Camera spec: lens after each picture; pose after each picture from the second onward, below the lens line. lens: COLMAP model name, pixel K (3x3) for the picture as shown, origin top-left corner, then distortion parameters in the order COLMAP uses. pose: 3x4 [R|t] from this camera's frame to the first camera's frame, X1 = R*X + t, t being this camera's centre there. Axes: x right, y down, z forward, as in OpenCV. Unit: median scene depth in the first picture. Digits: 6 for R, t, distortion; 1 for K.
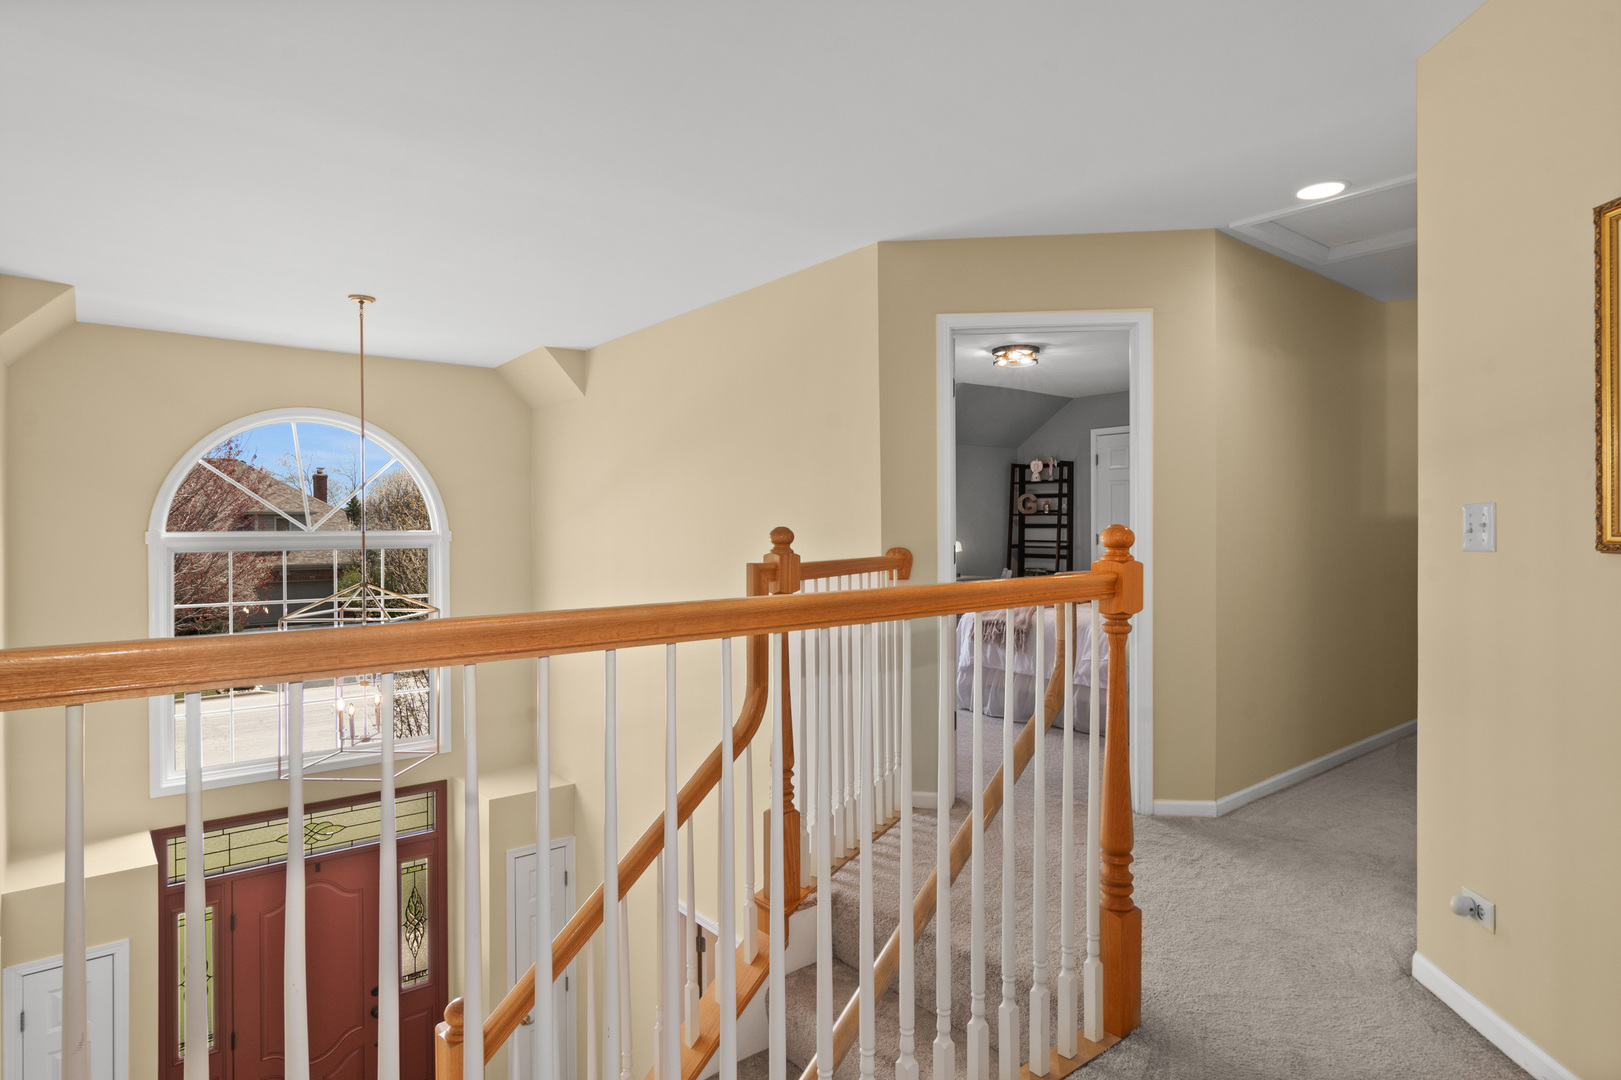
lens RADIAL K [[875.1, 0, 809.9], [0, 875.1, 540.3], [0, 0, 1]] dist [0.004146, -0.000280]
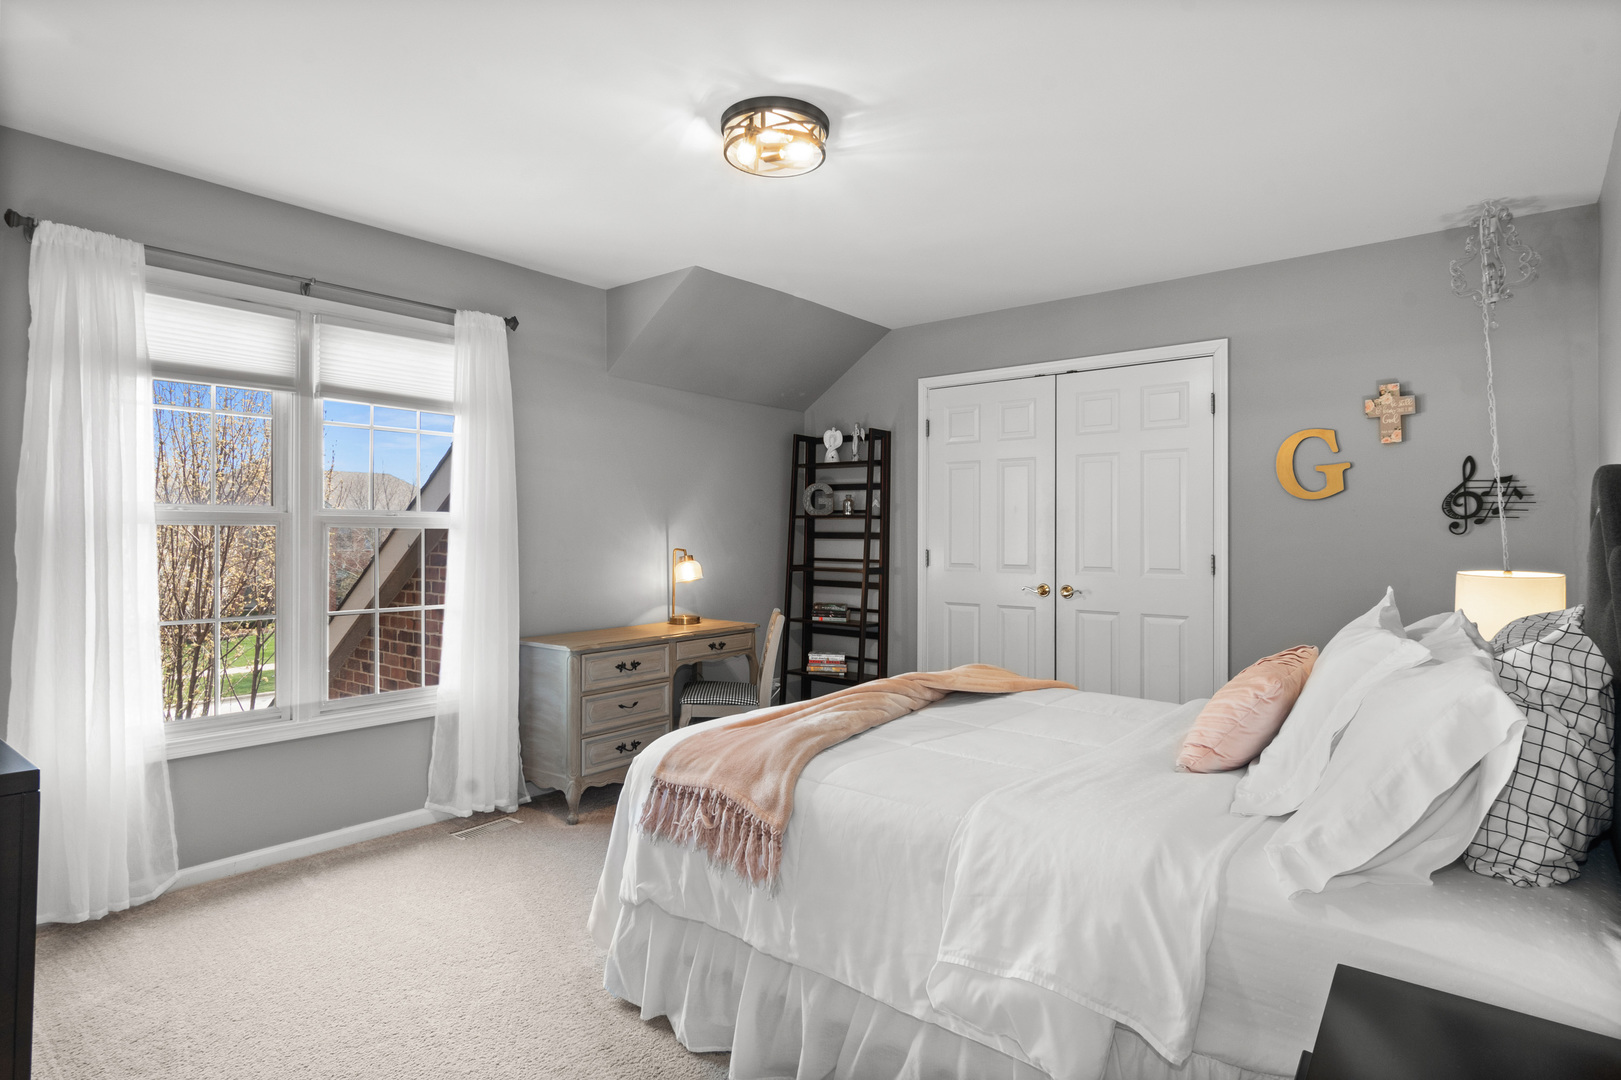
lens RADIAL K [[875.1, 0, 806.1], [0, 875.1, 544.5], [0, 0, 1]] dist [0.004146, -0.000280]
pose [[0.978014, 0.008795, 0.208352, 0.112944], [-0.007483, 0.999947, -0.007082, -0.005491], [-0.208404, 0.005368, 0.978028, 0.402294]]
